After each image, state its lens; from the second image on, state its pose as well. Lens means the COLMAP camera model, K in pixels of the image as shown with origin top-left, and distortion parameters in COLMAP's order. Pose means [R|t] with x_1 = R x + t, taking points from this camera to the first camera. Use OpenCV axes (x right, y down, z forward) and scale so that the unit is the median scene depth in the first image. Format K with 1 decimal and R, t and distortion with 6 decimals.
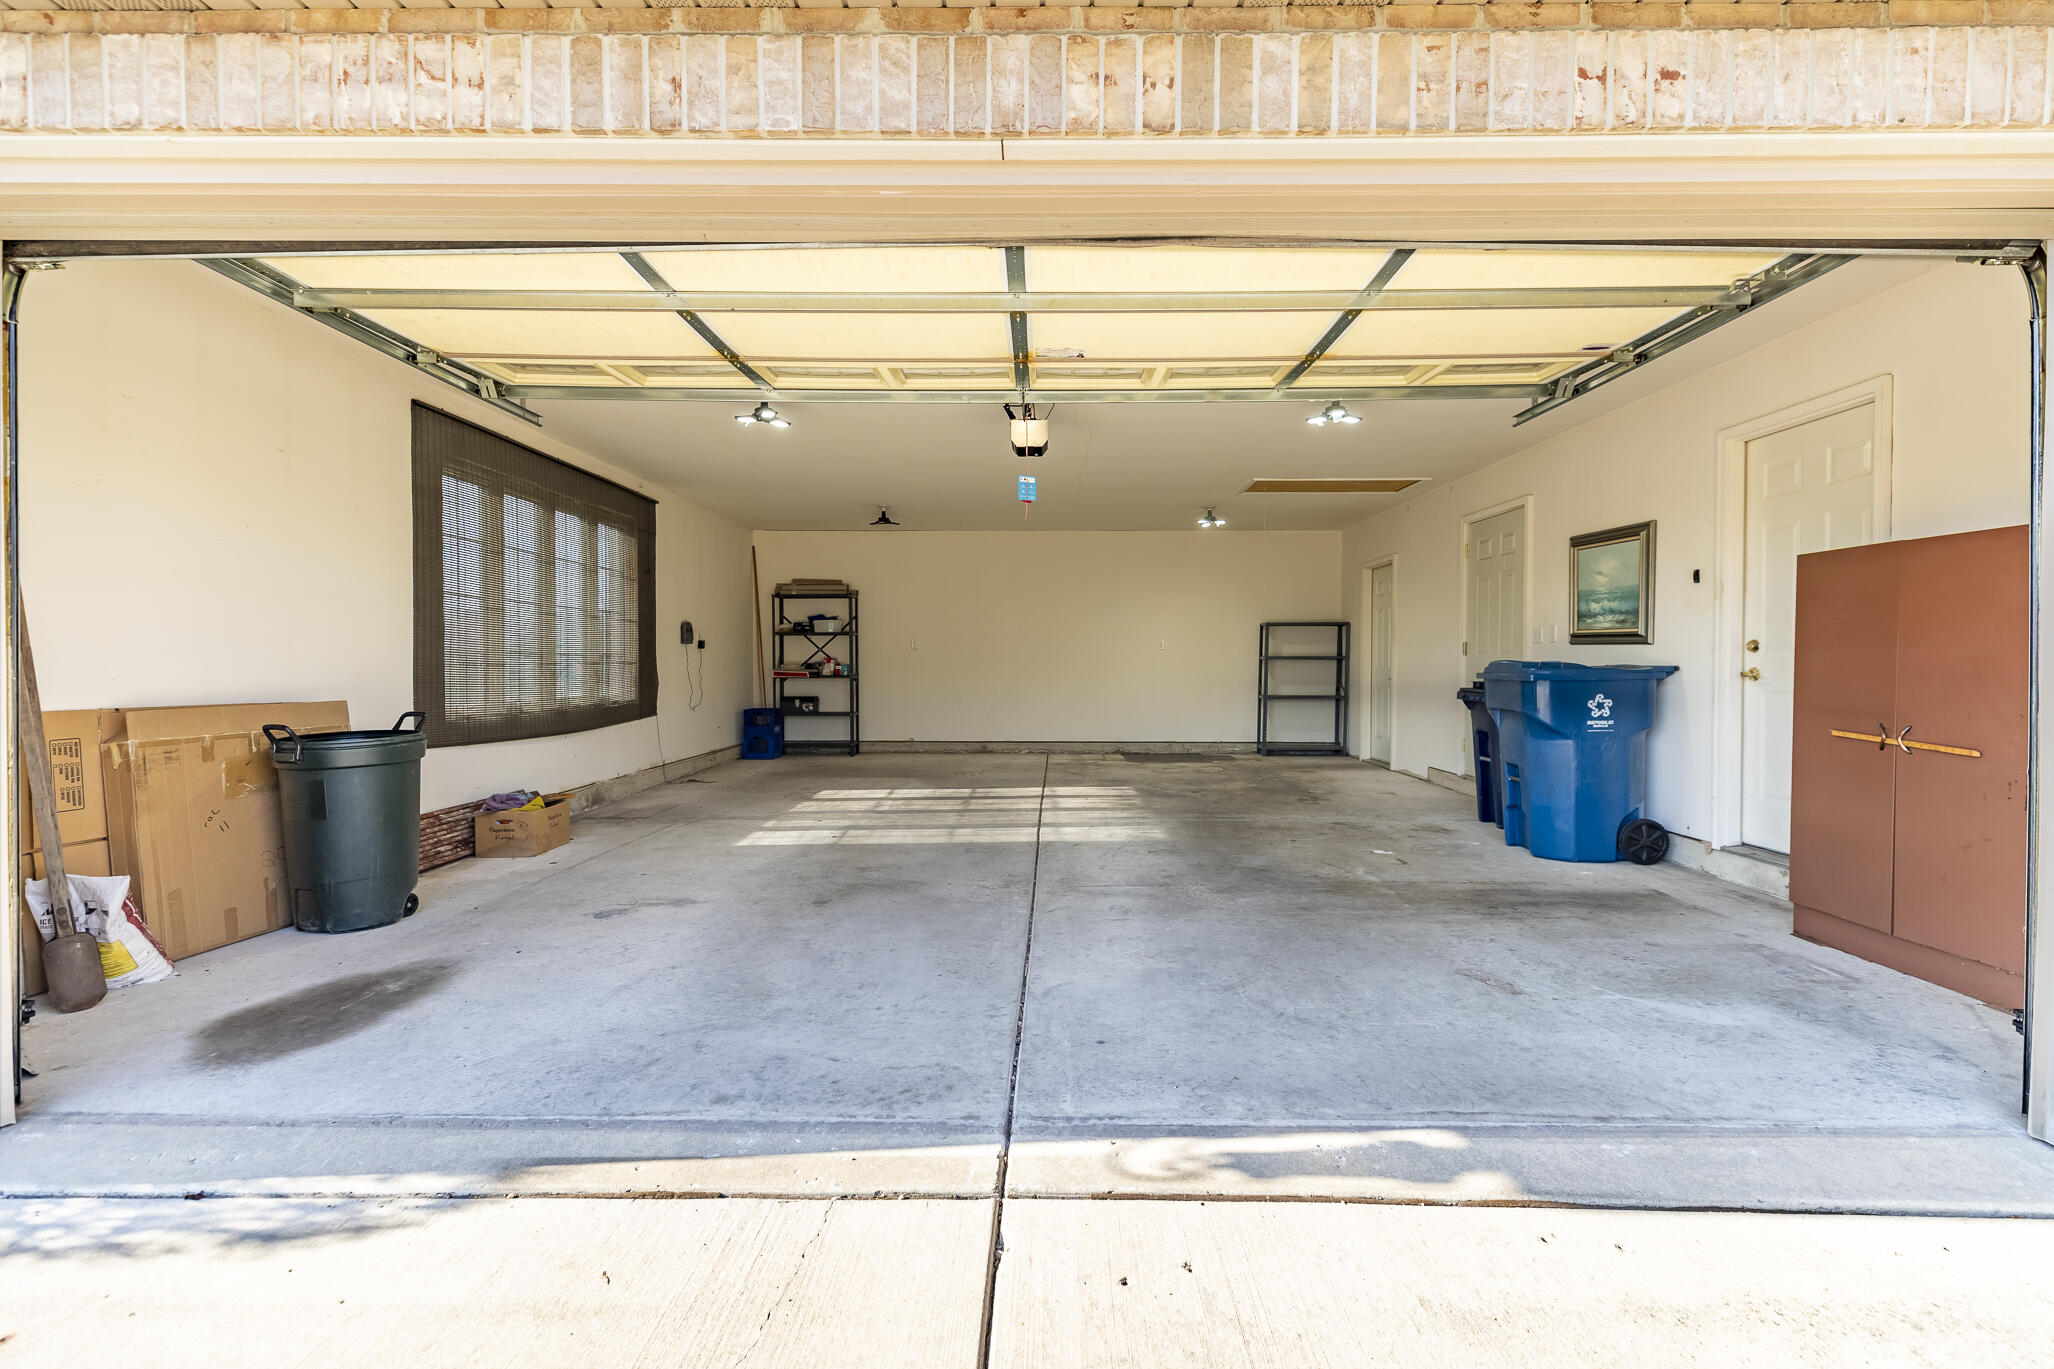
lens RADIAL K [[911.9, 0, 1048.0], [0, 911.9, 673.0], [0, 0, 1]] dist [0.003549, -0.000003]
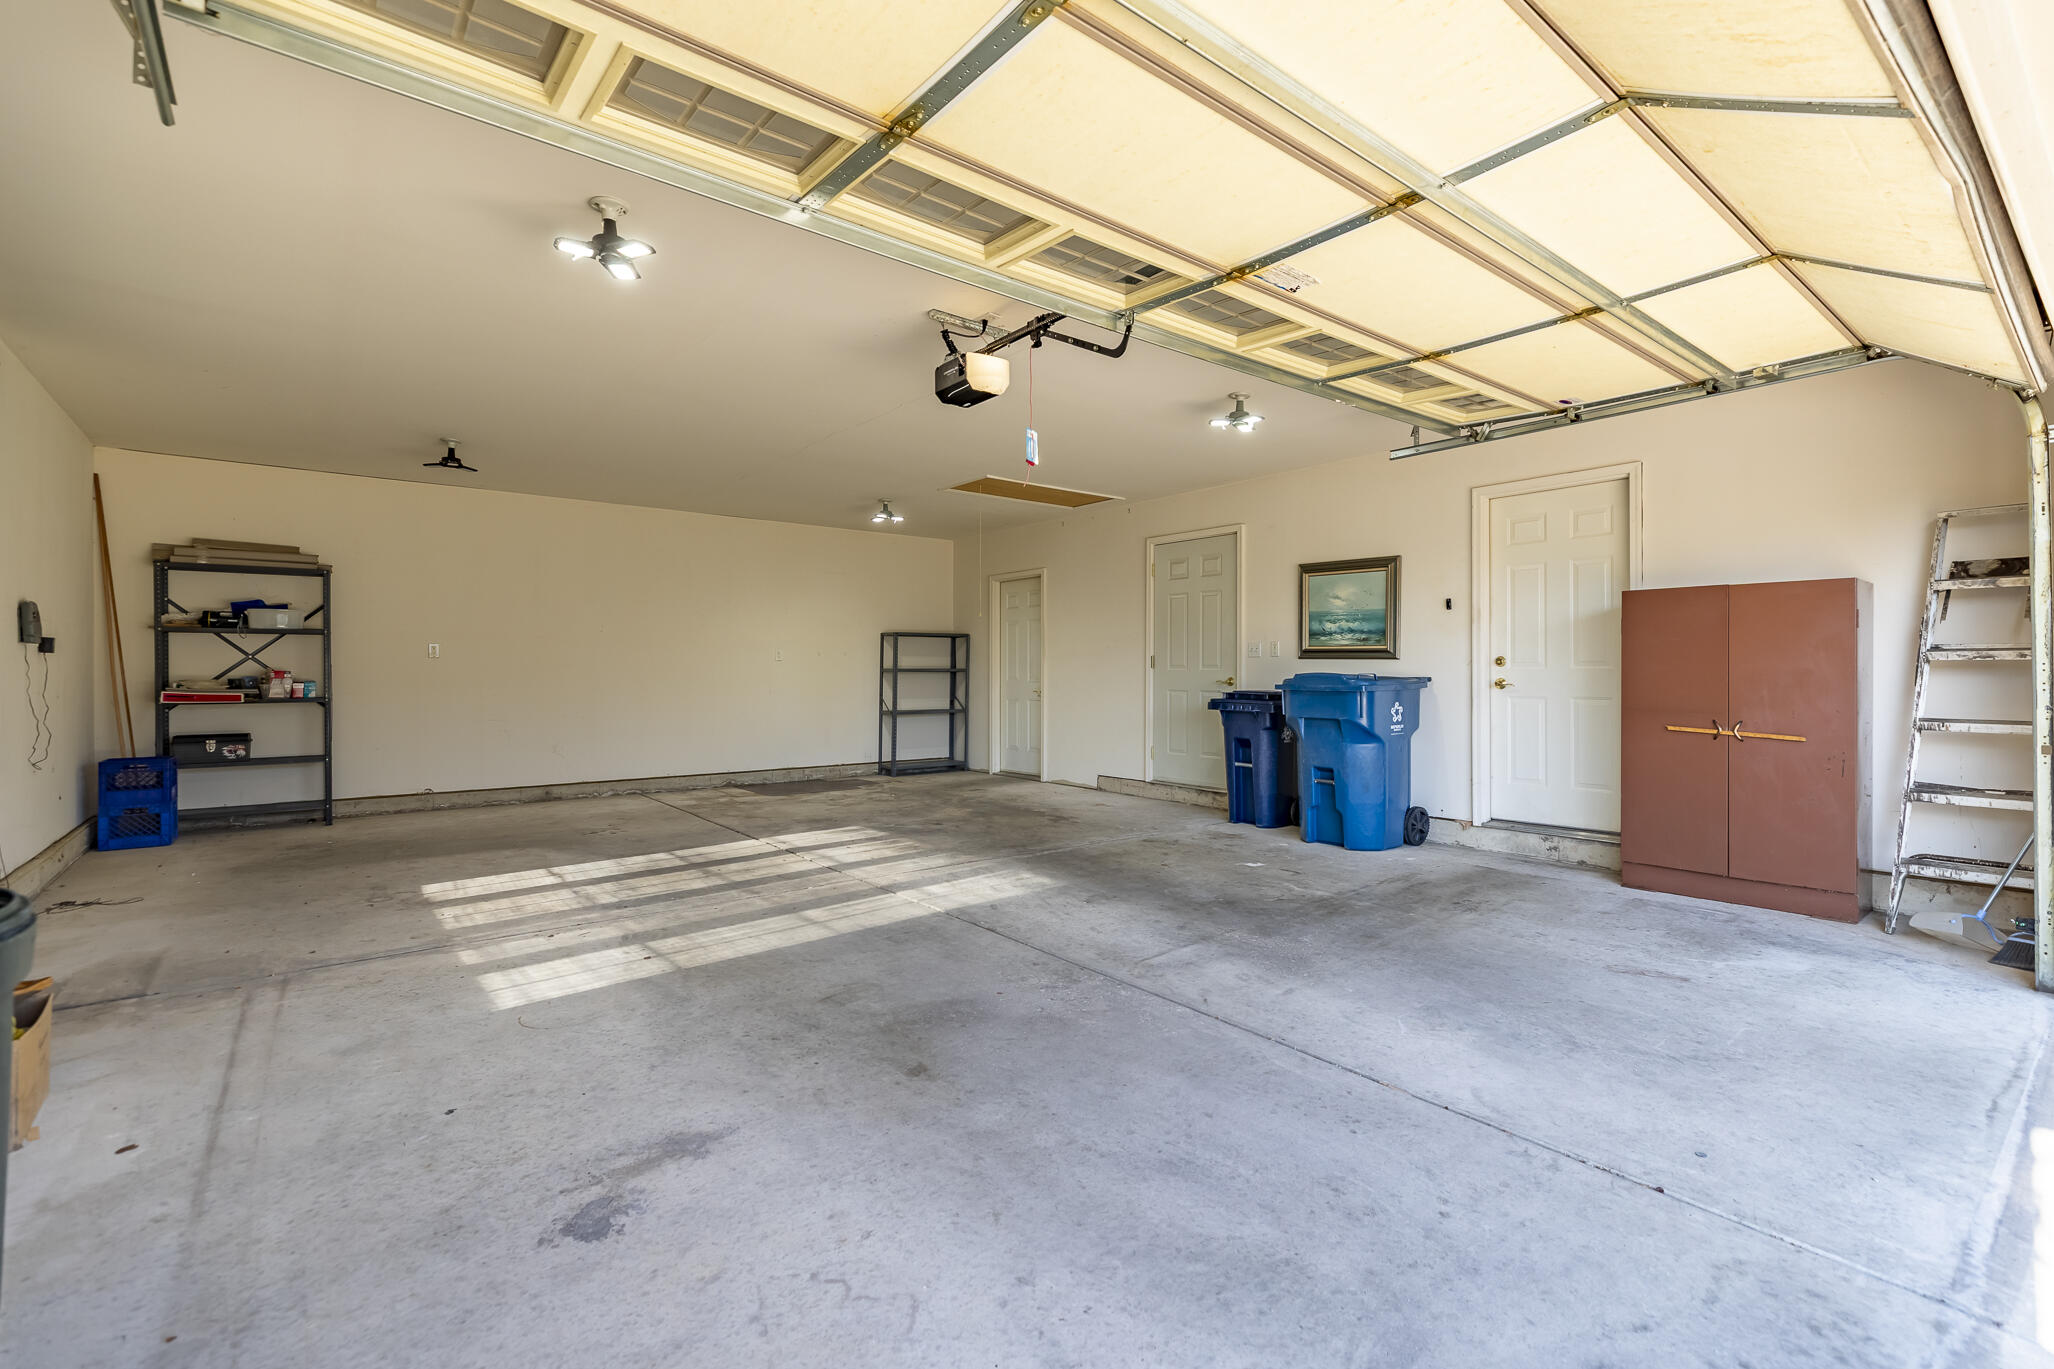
lens RADIAL K [[911.9, 0, 1048.0], [0, 911.9, 673.0], [0, 0, 1]] dist [0.003549, -0.000003]
pose [[0.776660, -0.001152, 0.629919, -0.389023], [0.009956, 0.999896, -0.010447, -0.005053], [-0.629841, 0.014386, 0.776591, 0.322686]]
